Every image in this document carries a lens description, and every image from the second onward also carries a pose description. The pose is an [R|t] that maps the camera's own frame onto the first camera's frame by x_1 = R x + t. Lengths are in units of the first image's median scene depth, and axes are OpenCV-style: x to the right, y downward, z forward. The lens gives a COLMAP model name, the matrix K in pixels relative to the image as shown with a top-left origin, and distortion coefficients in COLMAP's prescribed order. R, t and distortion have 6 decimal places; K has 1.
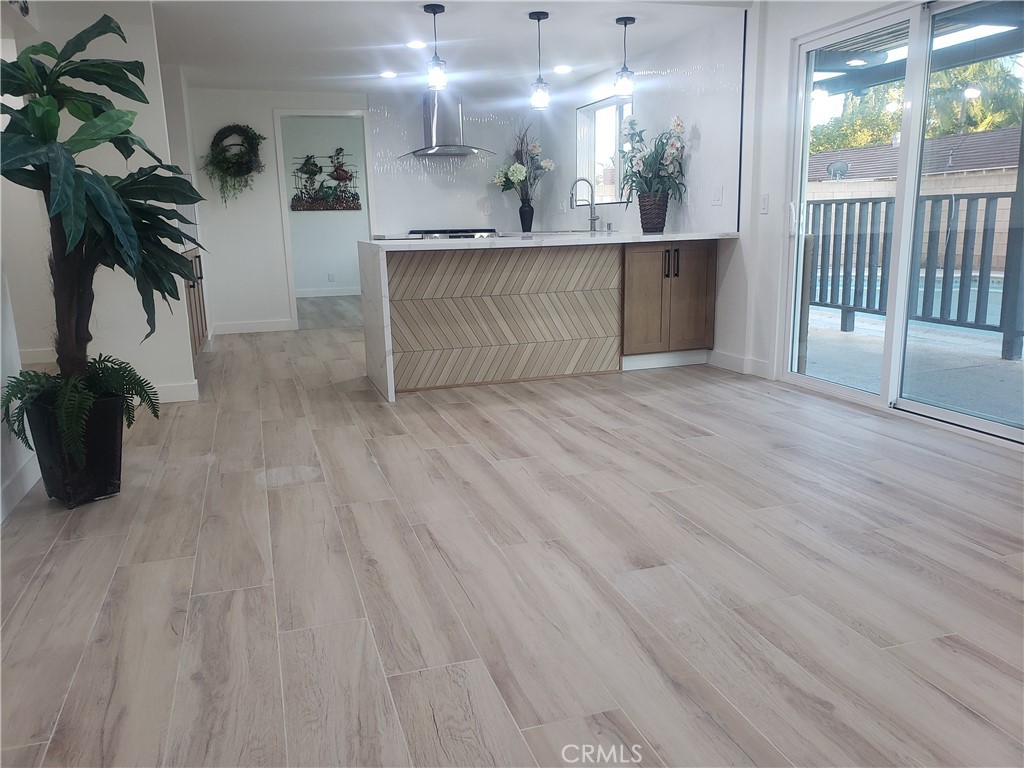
lens RADIAL K [[786.8, 0, 517.7], [0, 786.8, 381.4], [0, 0, 1]] dist [0.033332, -0.041308]
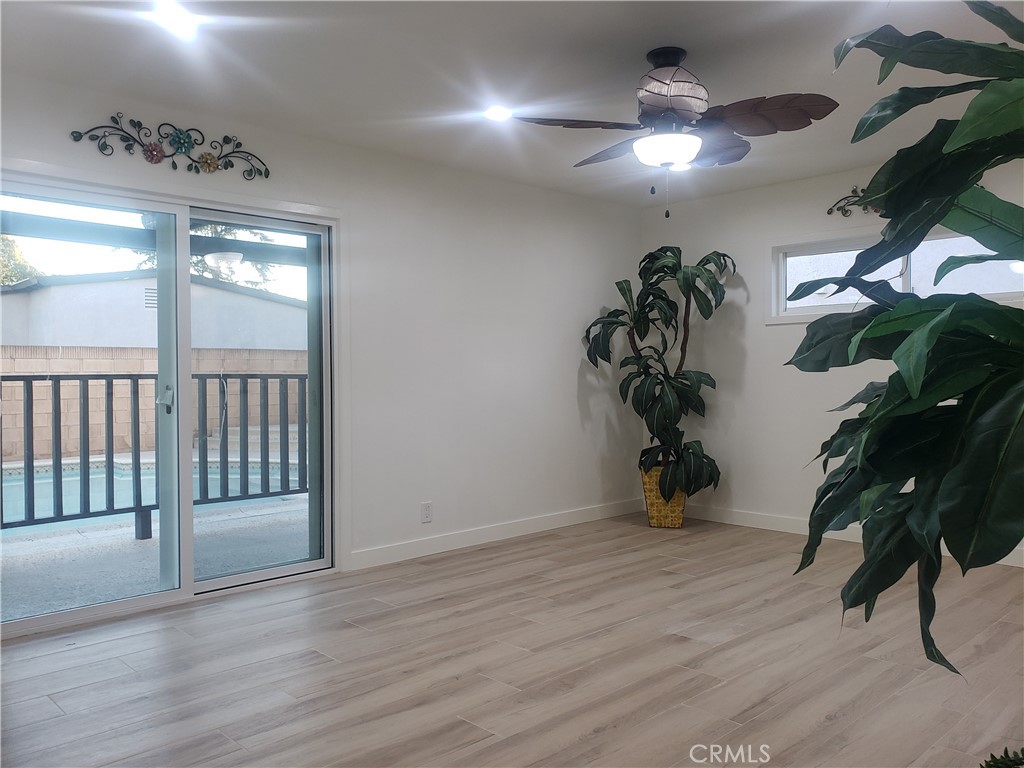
lens RADIAL K [[797.2, 0, 519.8], [0, 797.2, 380.5], [0, 0, 1]] dist [-0.017277, 0.018762]
pose [[-0.422928, 0.017217, 0.906000, -0.678535], [0.204210, 0.975911, 0.076781, -0.255125], [-0.882854, 0.217487, -0.416256, 1.201792]]
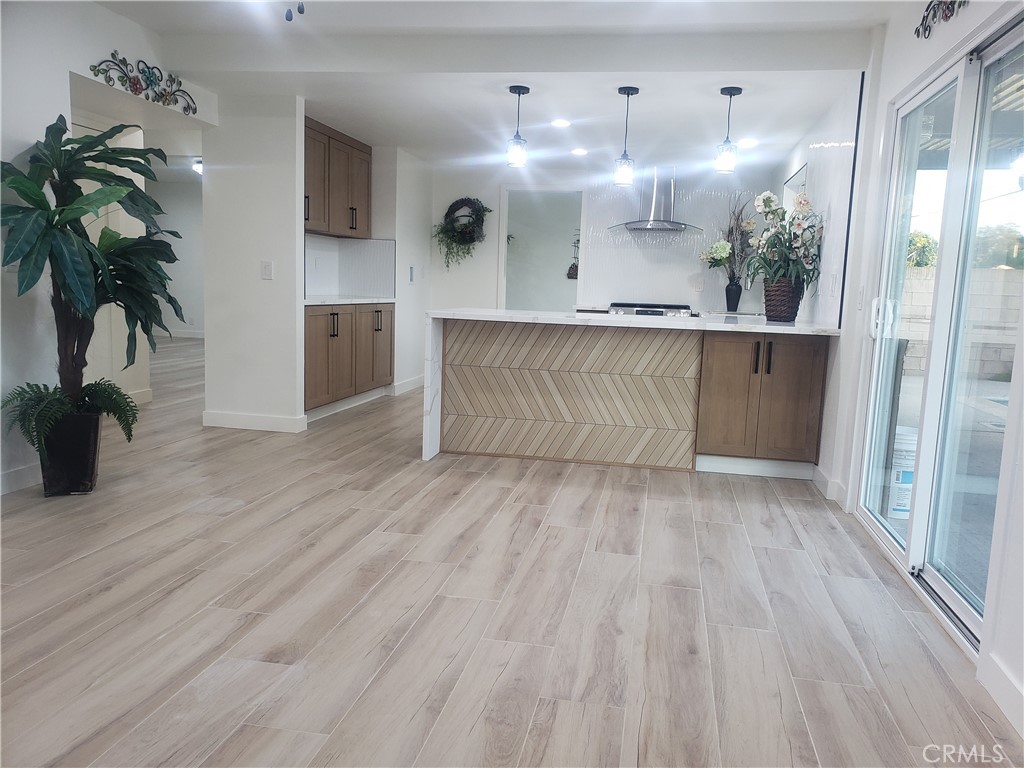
lens RADIAL K [[786.8, 0, 547.8], [0, 786.8, 373.9], [0, 0, 1]] dist [0.033332, -0.041308]
pose [[0.884662, 0.111207, -0.452777, 0.584922], [-0.153173, 0.986556, -0.056969, -0.069611], [0.440354, 0.119751, 0.889802, 0.182464]]
